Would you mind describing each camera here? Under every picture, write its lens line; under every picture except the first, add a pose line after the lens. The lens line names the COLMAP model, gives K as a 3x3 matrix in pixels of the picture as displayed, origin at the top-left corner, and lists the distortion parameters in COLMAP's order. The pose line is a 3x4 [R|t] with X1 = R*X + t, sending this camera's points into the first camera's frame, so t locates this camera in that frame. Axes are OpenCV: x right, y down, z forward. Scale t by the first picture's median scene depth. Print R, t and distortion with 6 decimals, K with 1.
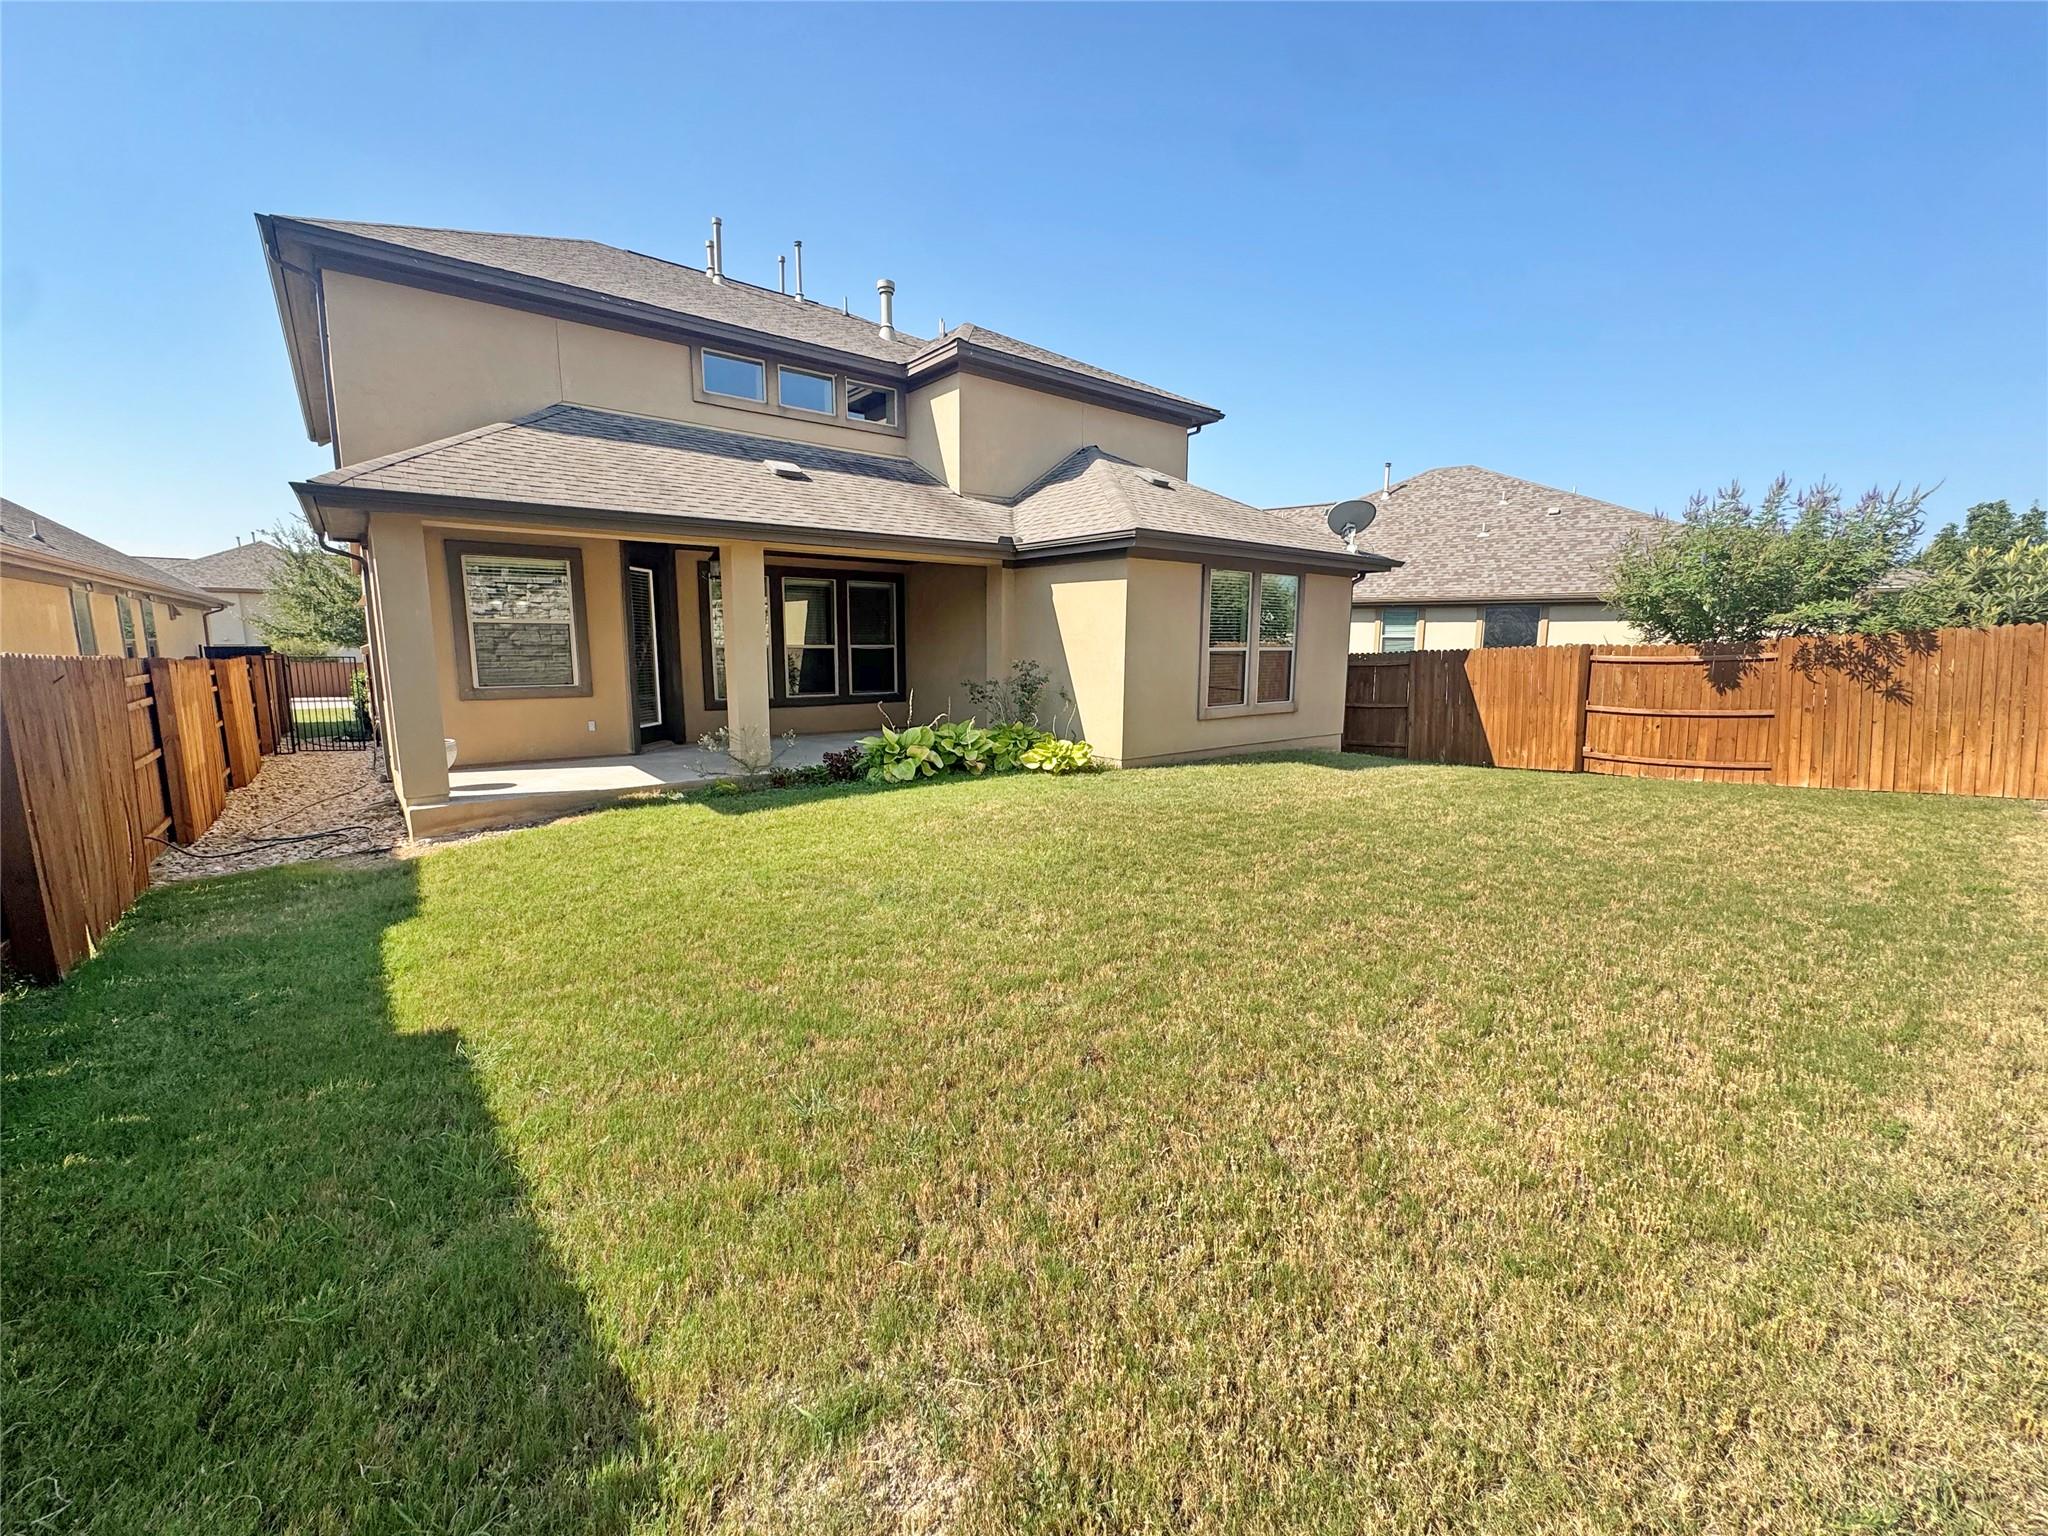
lens RADIAL K [[829.6, 0, 1024.0], [0, 829.6, 768.0], [0, 0, 1]] dist [-0.000517, -0.000181]
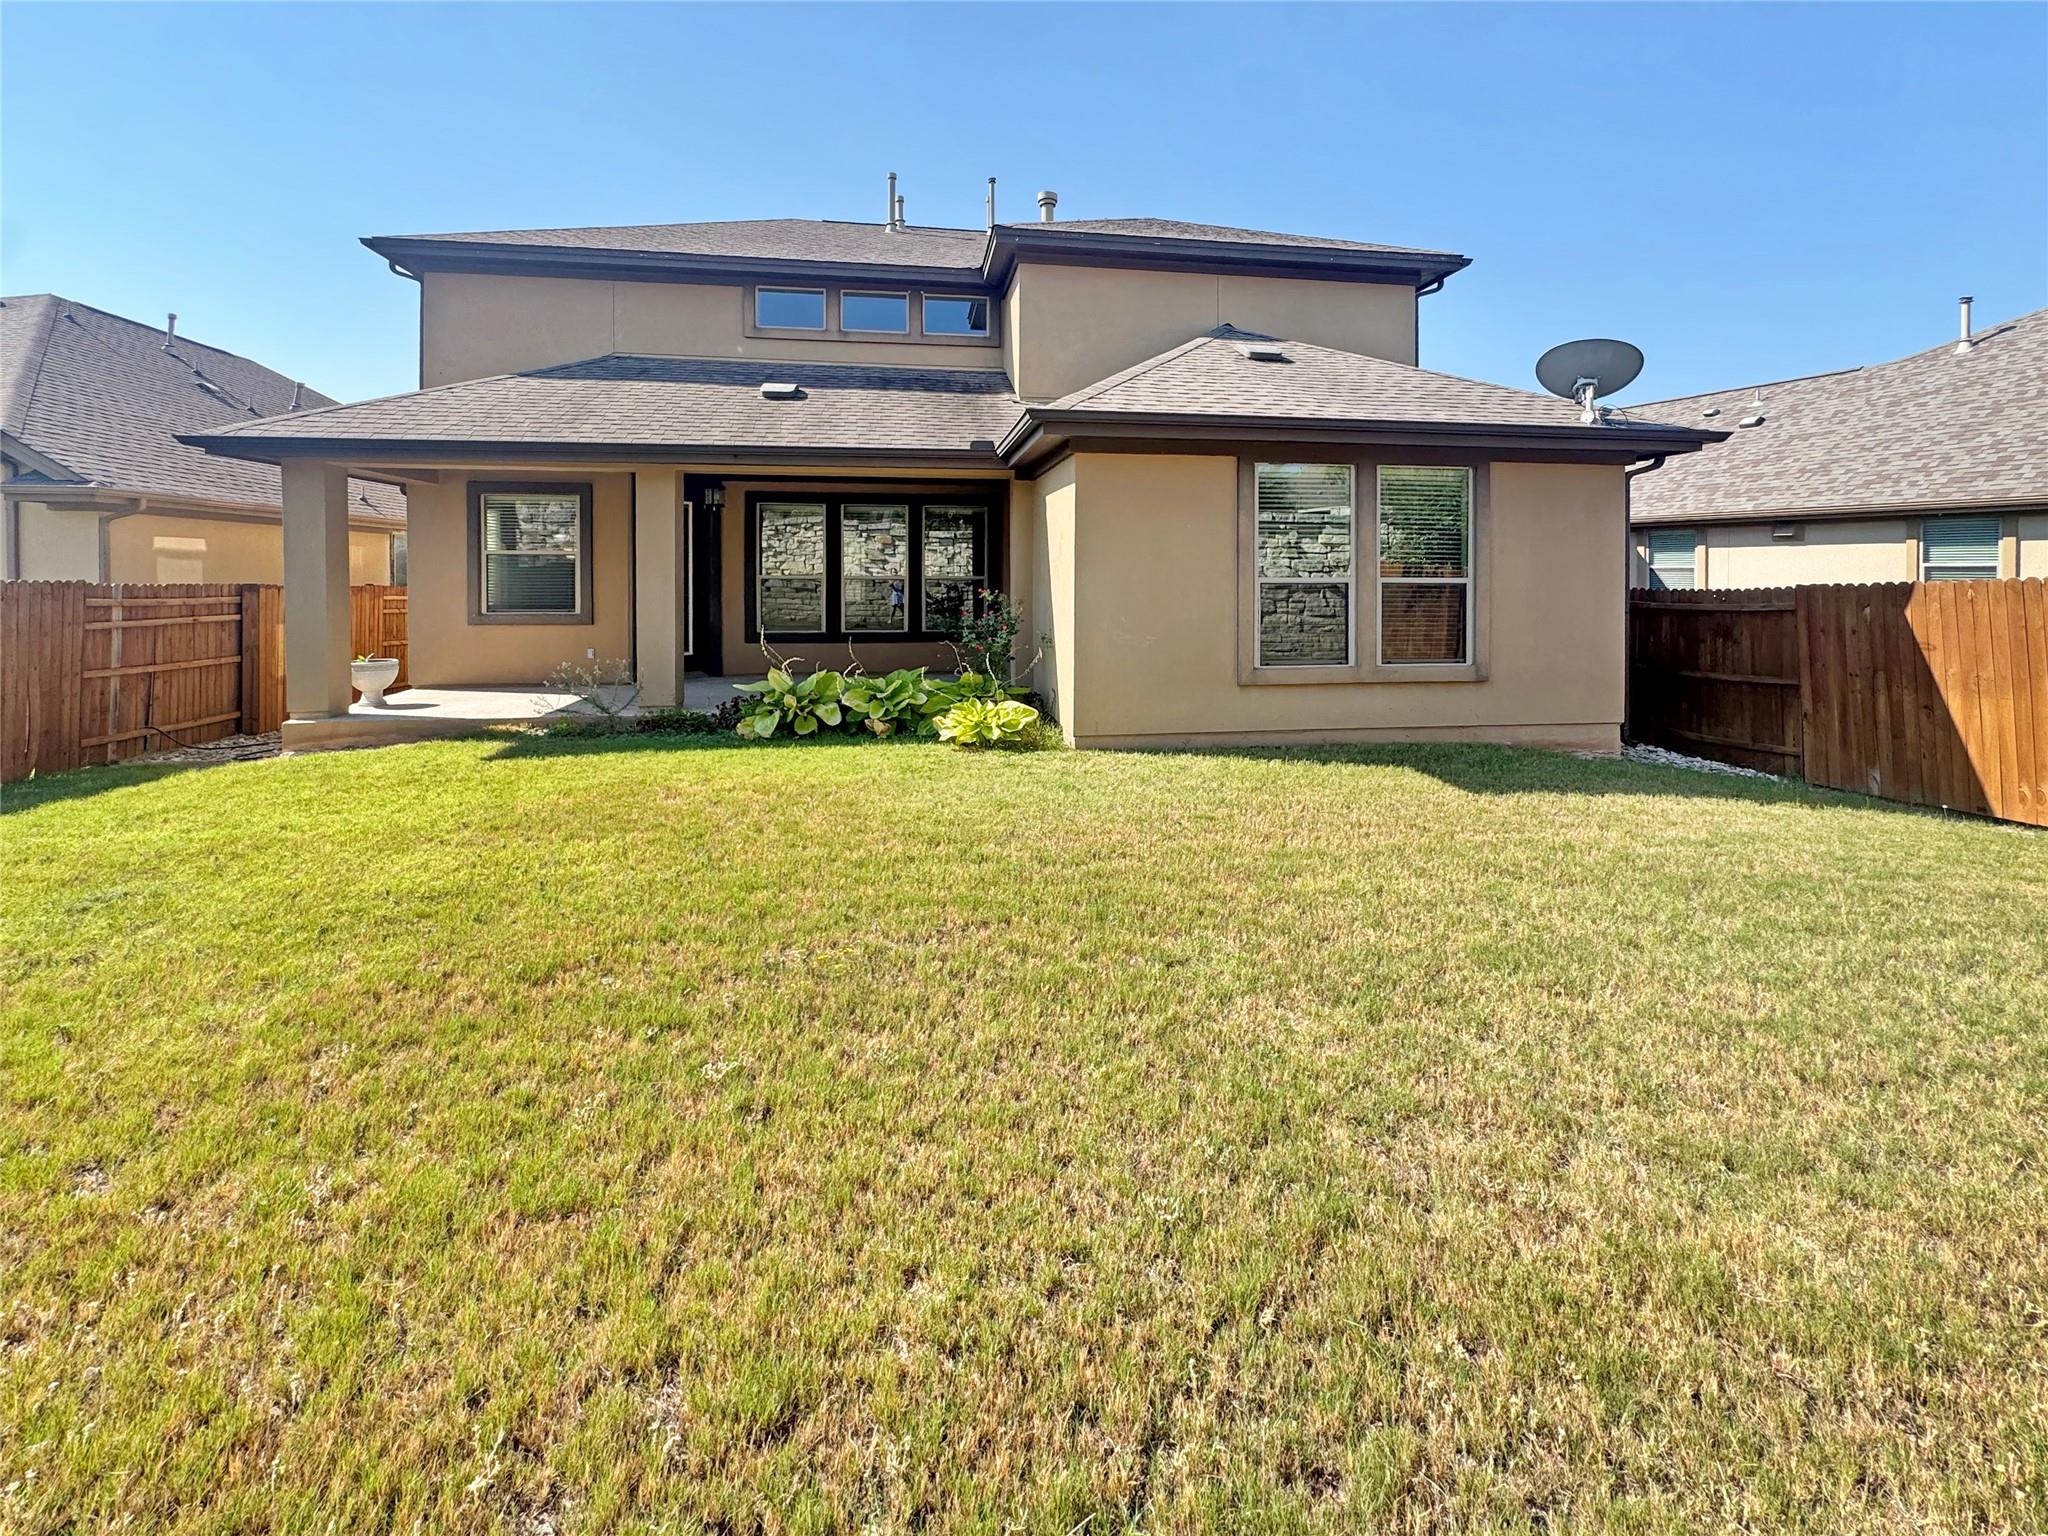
lens RADIAL K [[840.8, 0, 1026.1], [0, 840.8, 582.5], [0, 0, 1]] dist [-0.000901, 0.000171]
pose [[0.861315, 0.002166, -0.508067, 0.387366], [-0.076270, 0.989211, -0.125081, -0.040465], [0.502314, 0.146485, 0.852187, 0.316111]]
